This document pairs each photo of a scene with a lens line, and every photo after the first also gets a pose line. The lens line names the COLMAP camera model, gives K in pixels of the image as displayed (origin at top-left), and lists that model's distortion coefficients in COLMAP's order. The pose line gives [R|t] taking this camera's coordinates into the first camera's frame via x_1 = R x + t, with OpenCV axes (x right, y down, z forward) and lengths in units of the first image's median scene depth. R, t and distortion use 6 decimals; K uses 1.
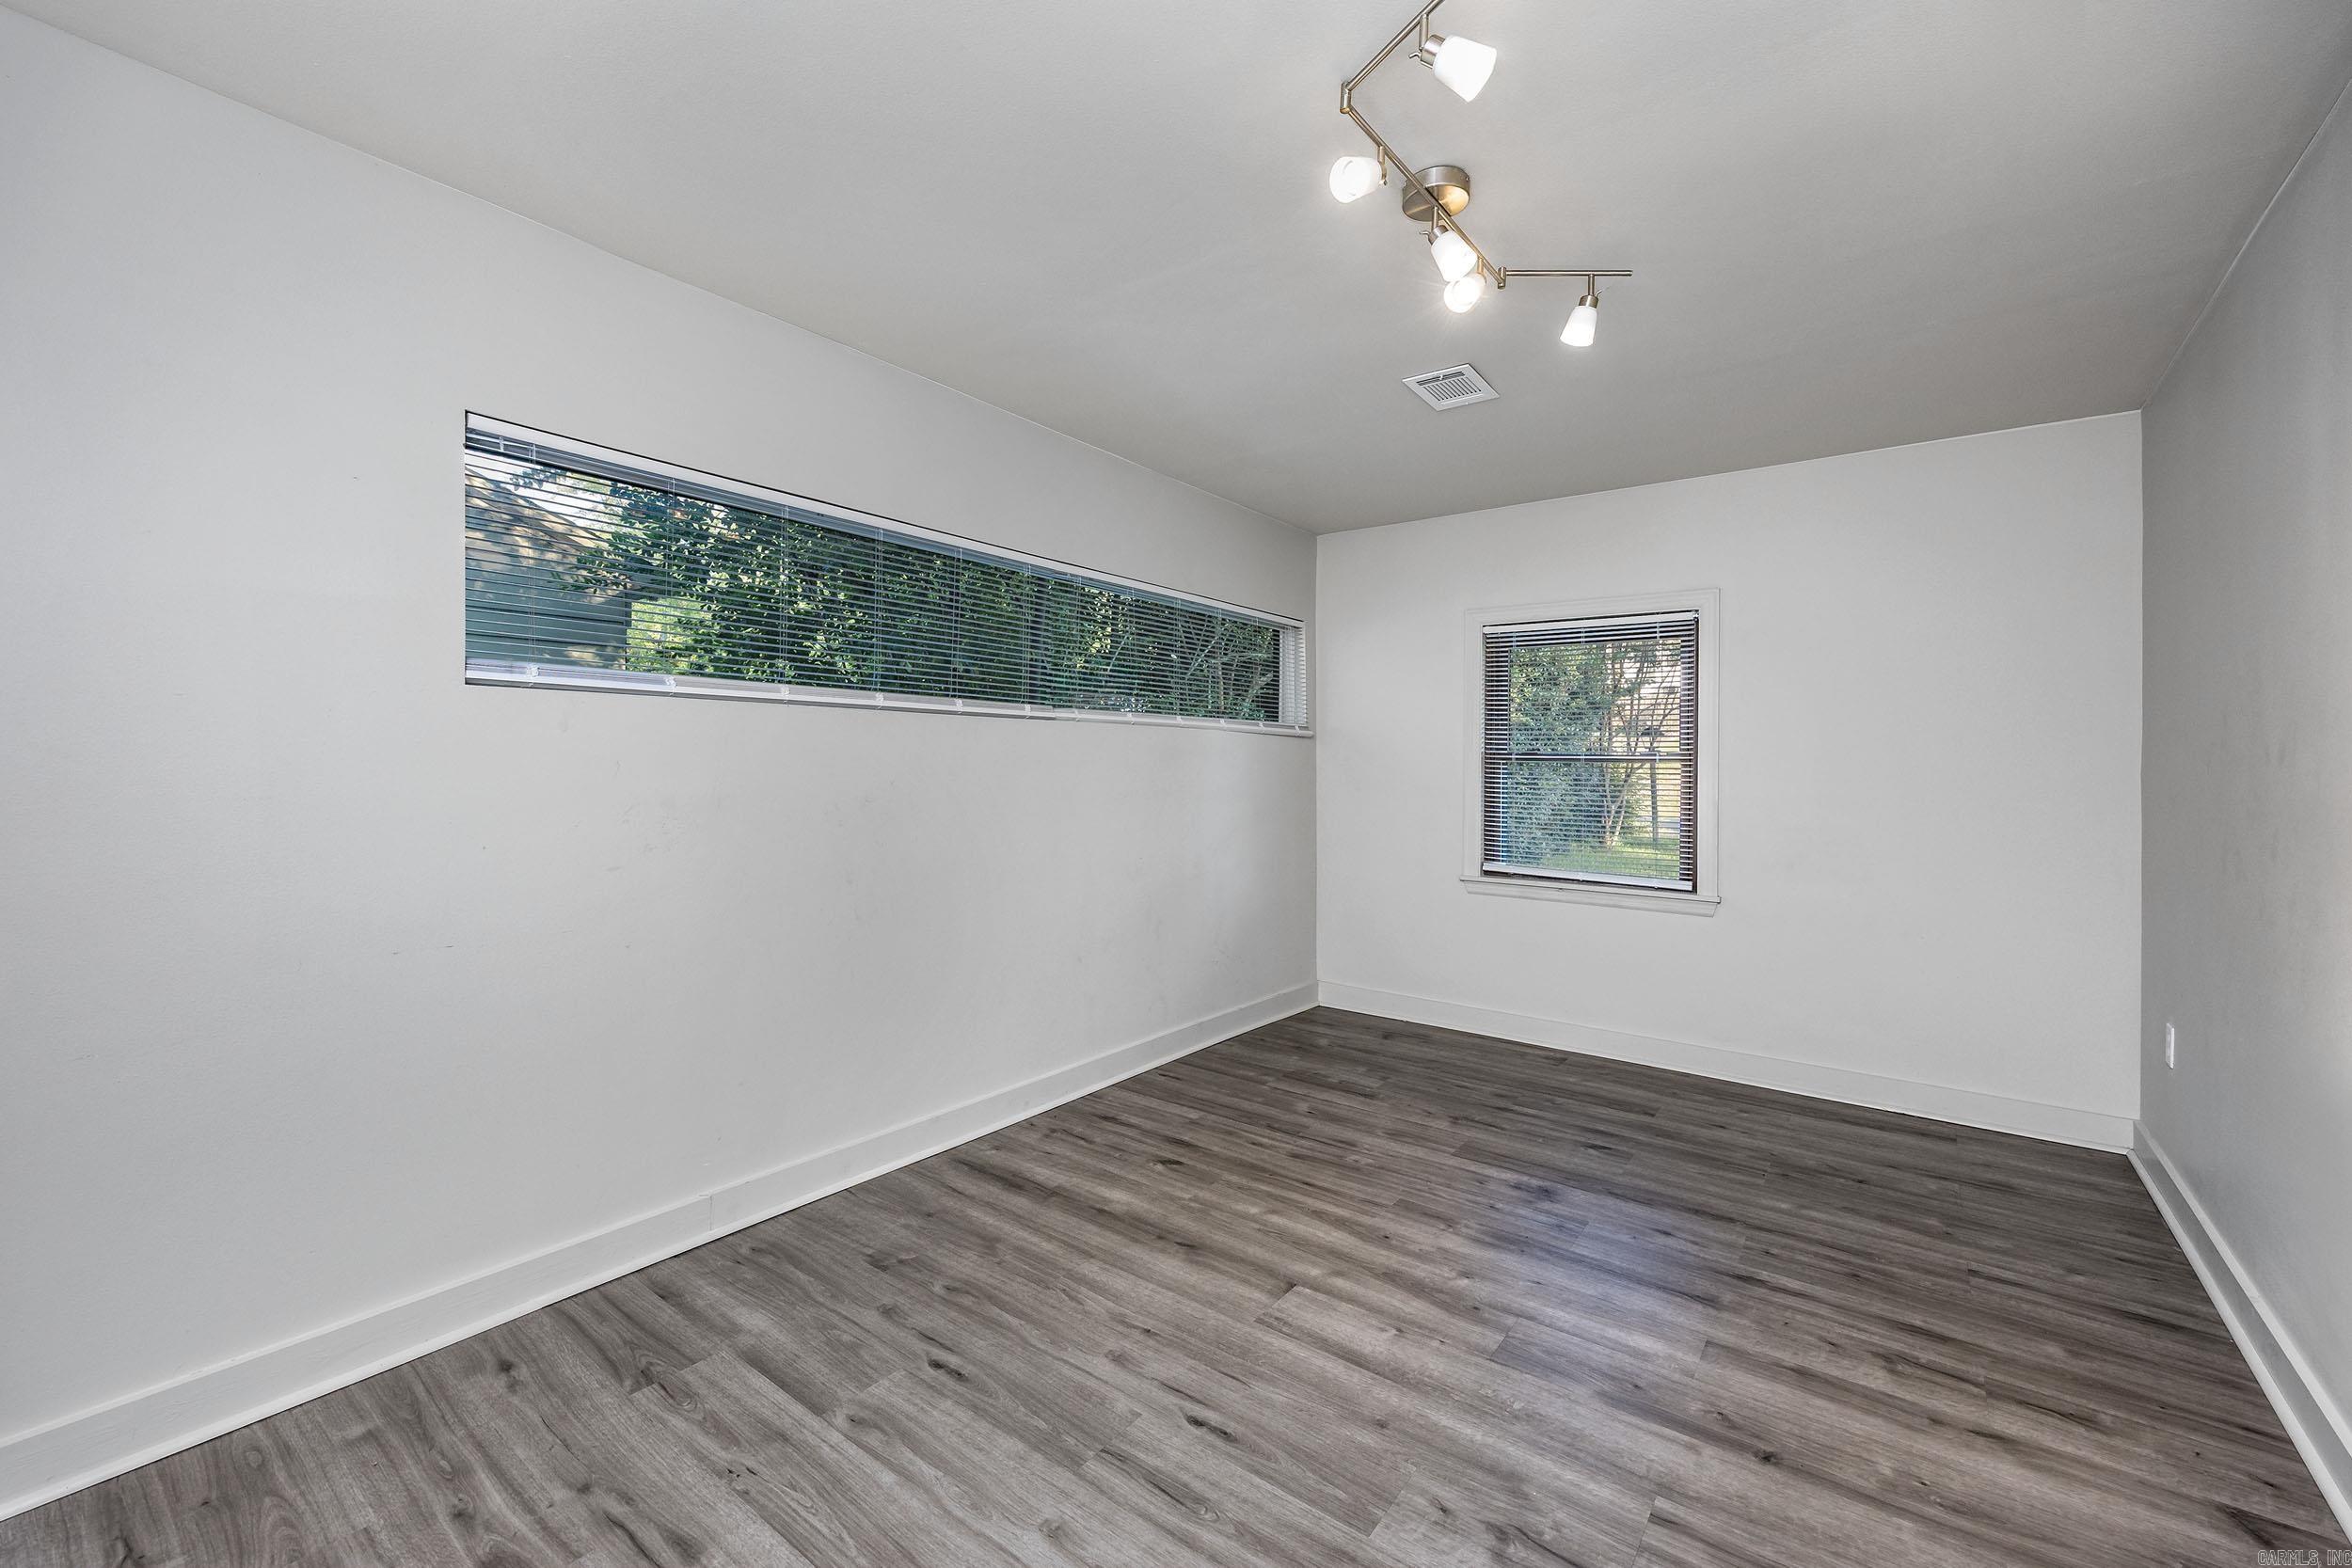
lens RADIAL K [[945.3, 0, 1171.6], [0, 945.3, 759.3], [0, 0, 1]] dist [-0.000779, -0.000062]
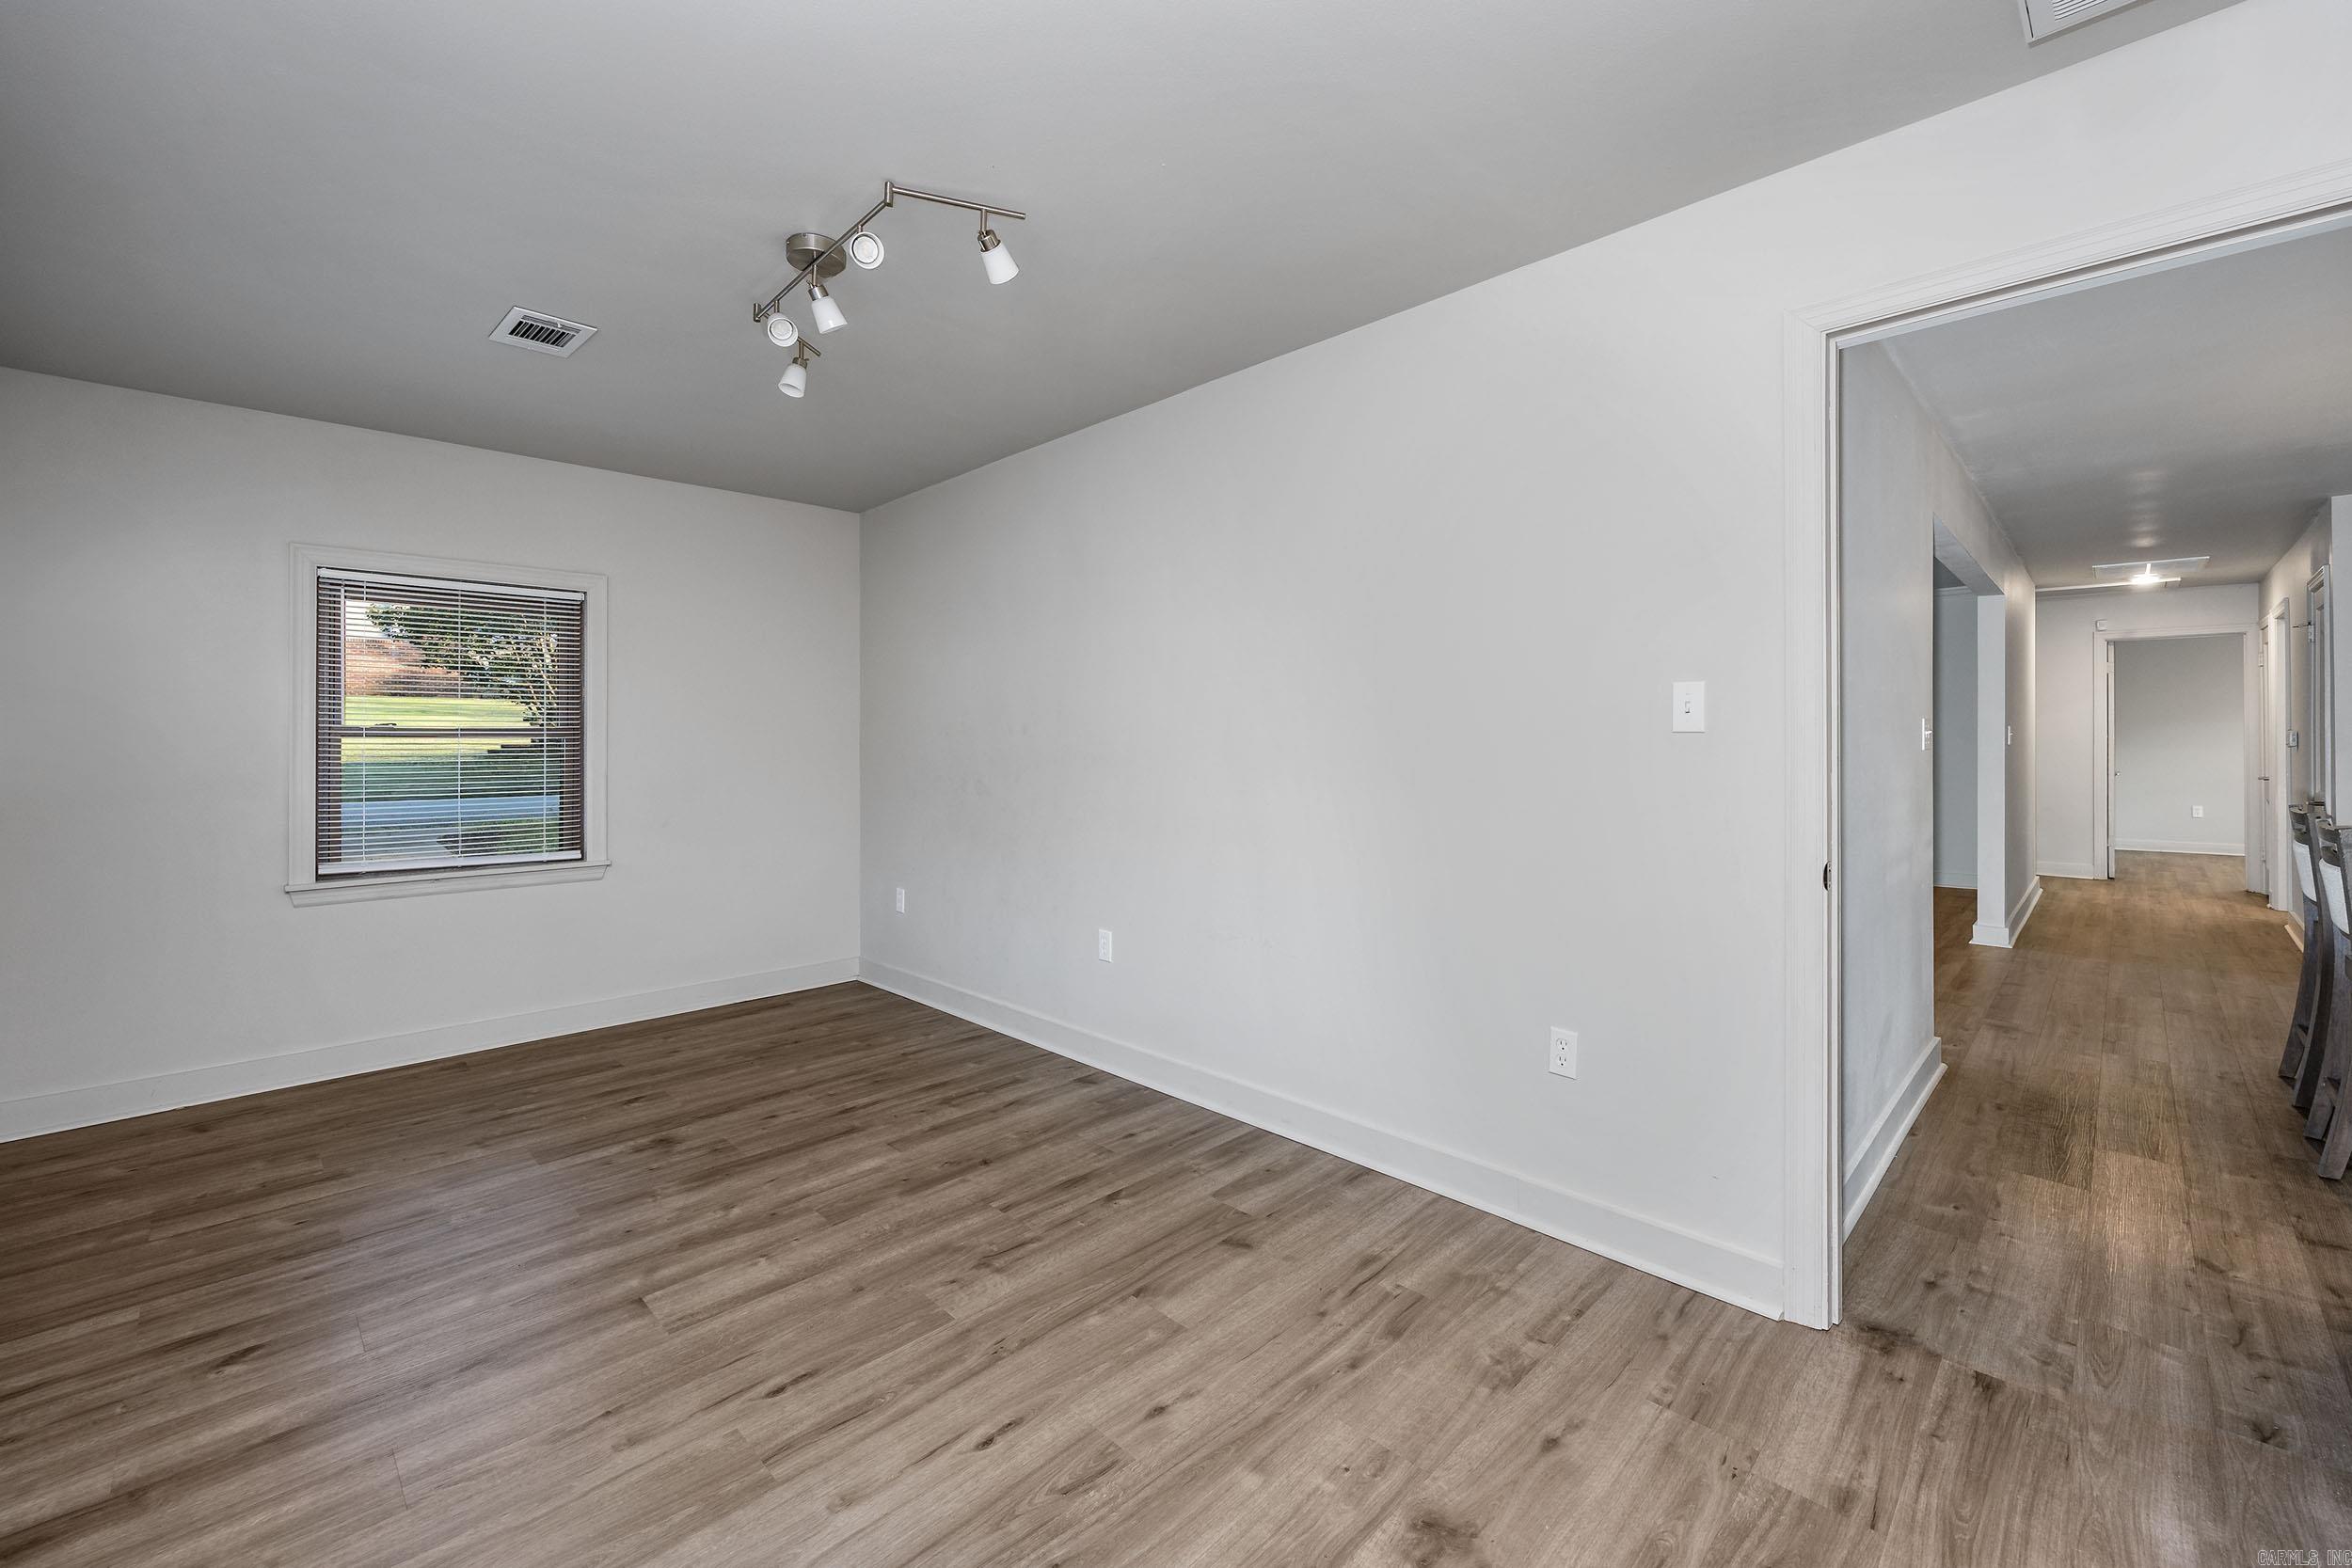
lens RADIAL K [[988.5, 0, 1170.7], [0, 988.5, 731.7], [0, 0, 1]] dist [-0.001035, -0.000125]
pose [[0.122620, -0.004664, 0.992443, -0.807784], [0.002515, 0.999987, 0.004389, -0.009118], [-0.992451, 0.001958, 0.122630, 0.373038]]
